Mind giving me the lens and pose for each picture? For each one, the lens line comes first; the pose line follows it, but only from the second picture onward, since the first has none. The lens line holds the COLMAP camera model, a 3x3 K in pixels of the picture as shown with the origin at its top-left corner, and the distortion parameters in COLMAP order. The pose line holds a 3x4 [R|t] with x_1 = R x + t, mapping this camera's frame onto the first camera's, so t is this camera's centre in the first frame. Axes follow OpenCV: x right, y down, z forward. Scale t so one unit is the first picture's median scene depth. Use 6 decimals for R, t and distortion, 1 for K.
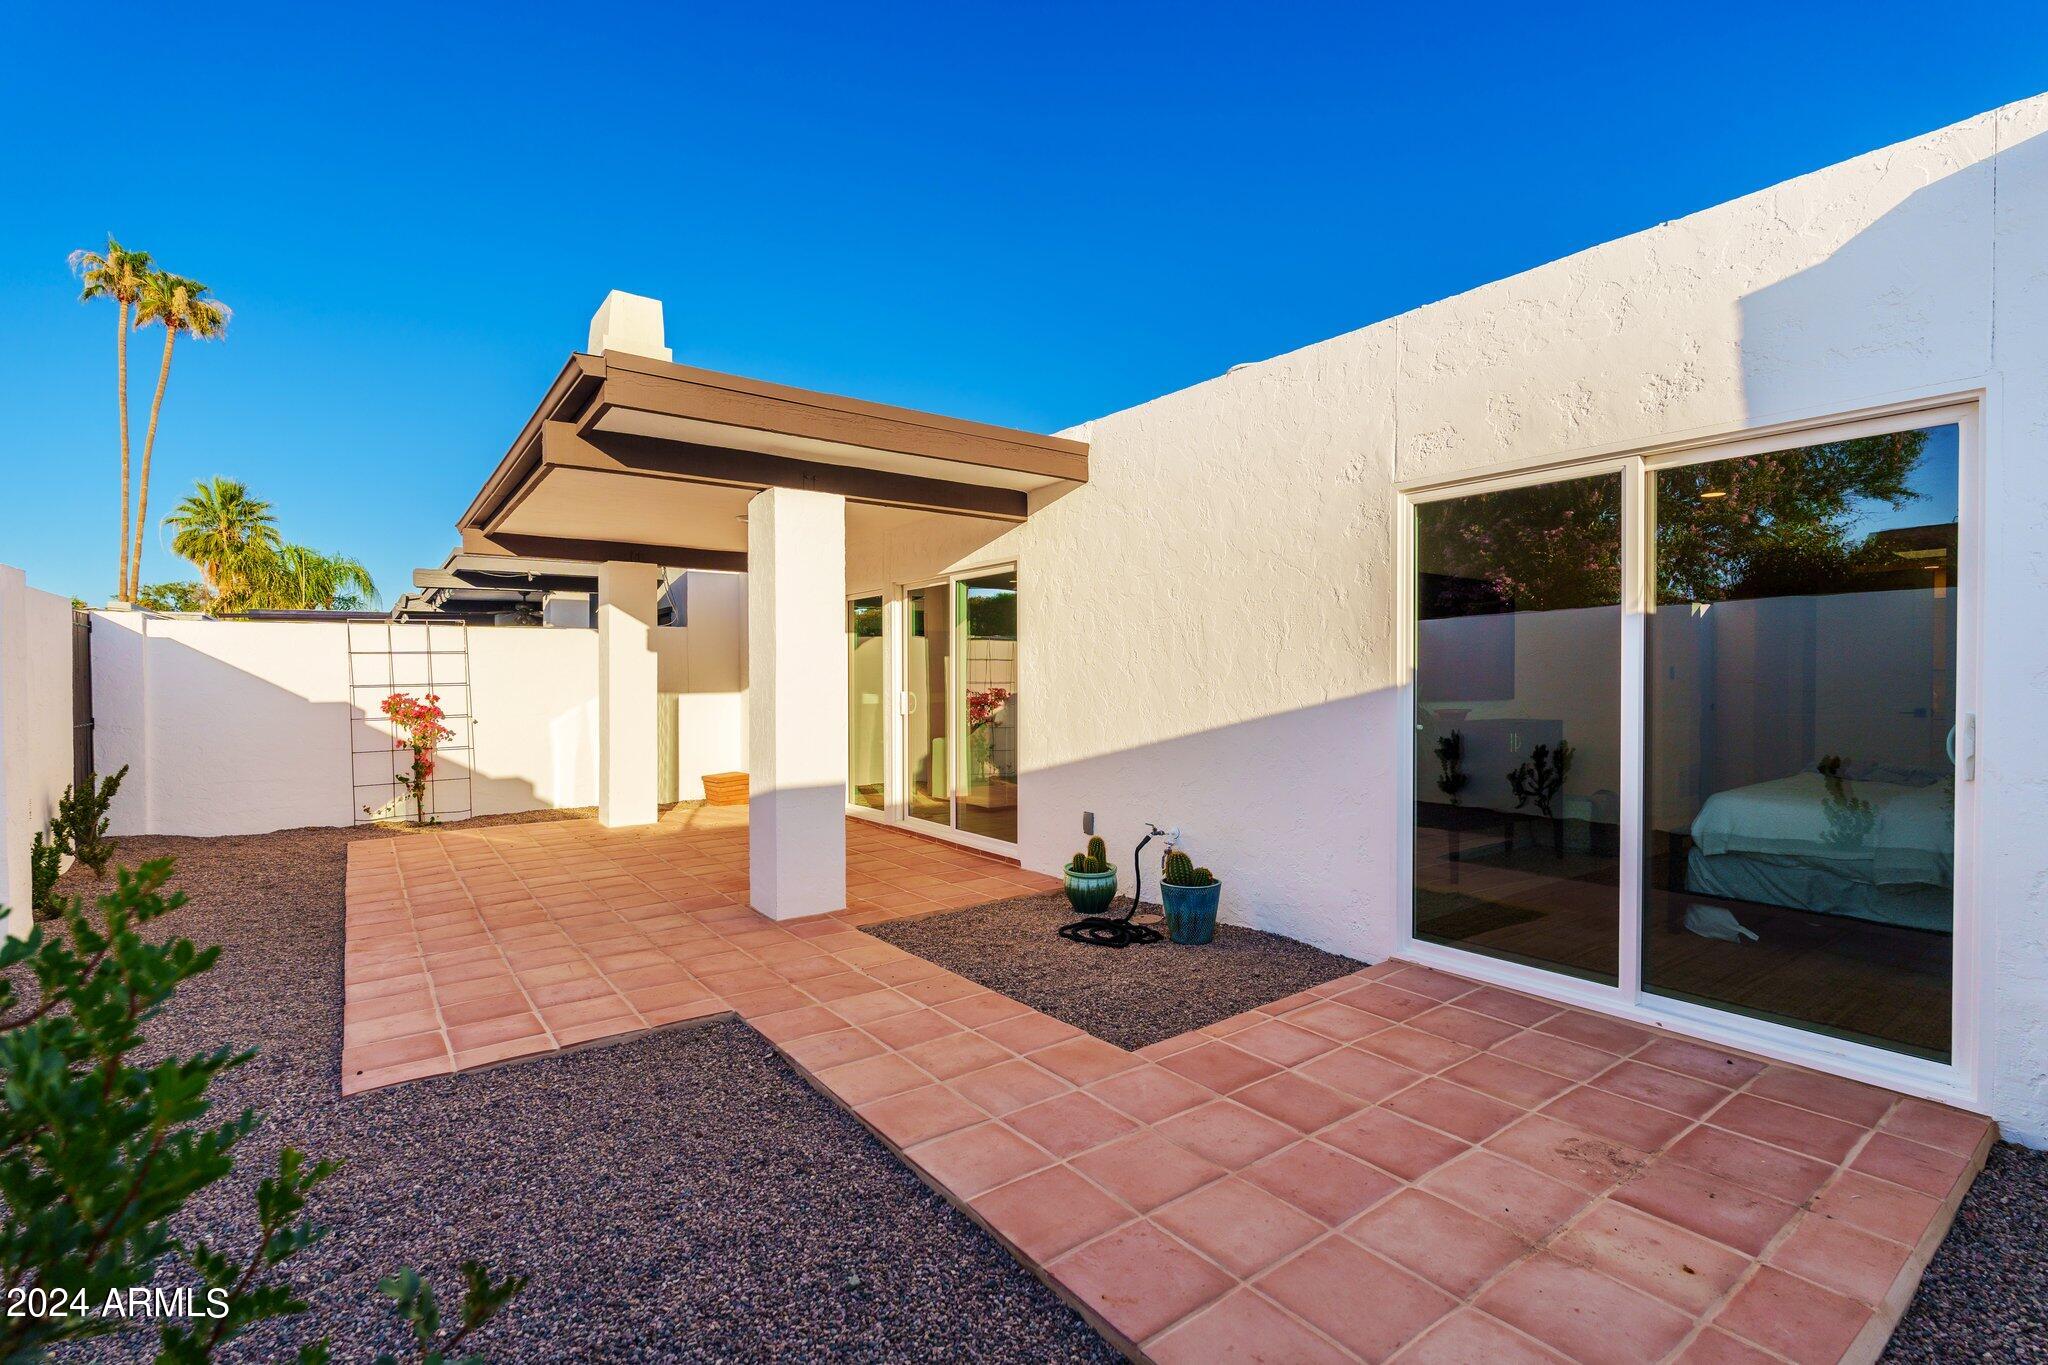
lens RADIAL K [[918.1, 0, 1013.7], [0, 918.1, 682.9], [0, 0, 1]] dist [0.002144, 0.000034]
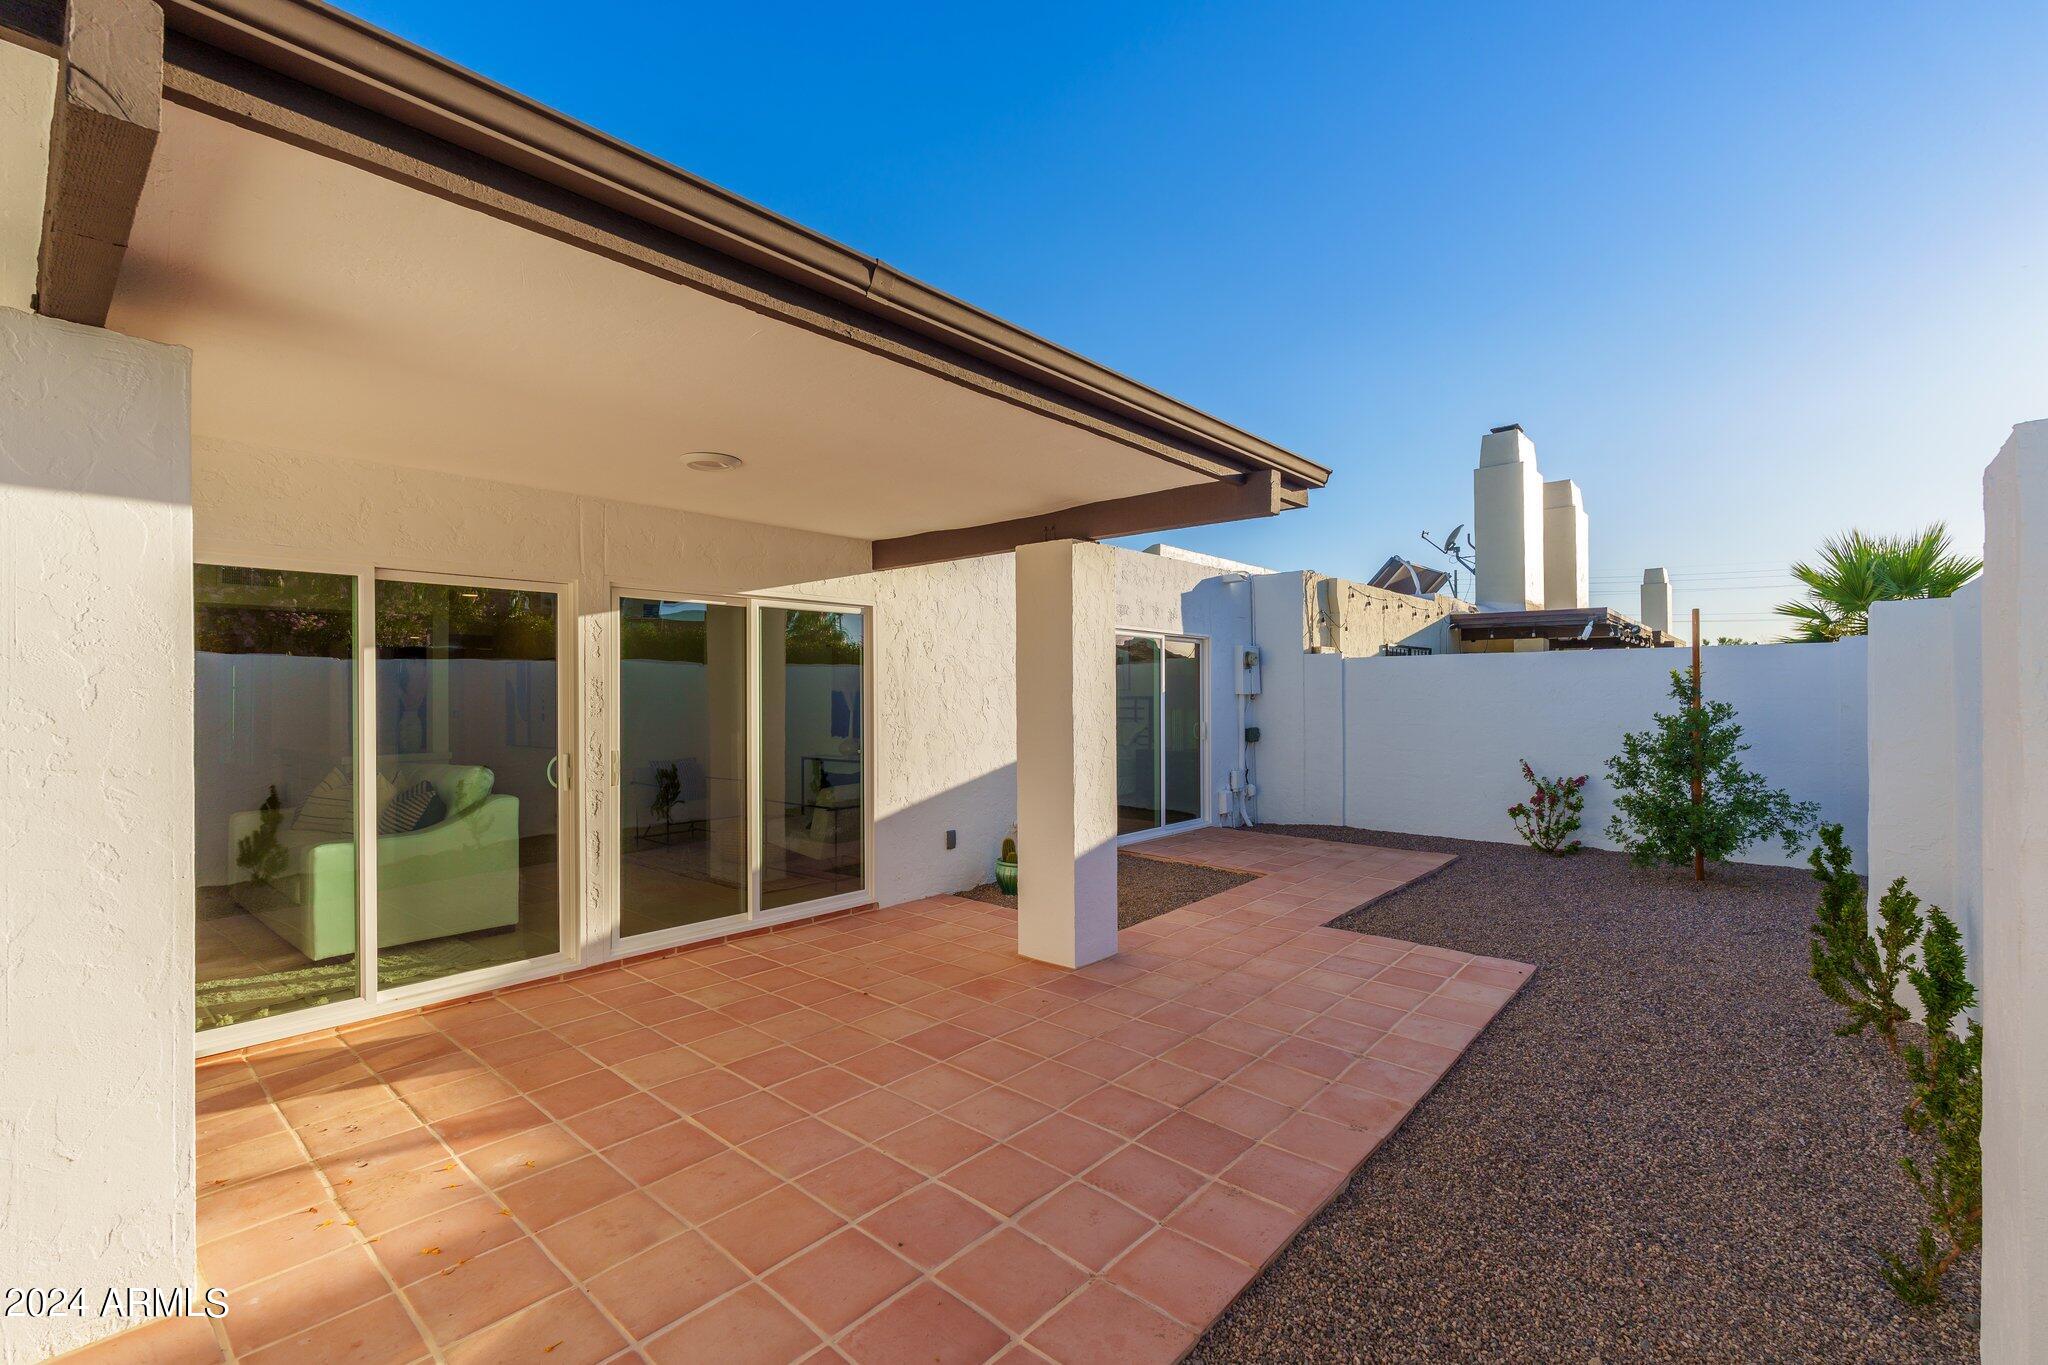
lens RADIAL K [[900.8, 0, 1009.2], [0, 900.8, 685.1], [0, 0, 1]] dist [-0.000305, -0.001349]
pose [[-0.224980, -0.000573, 0.974363, -1.079876], [-0.000316, 1.000000, 0.000515, -0.051300], [-0.974363, -0.000192, -0.224980, 1.164483]]
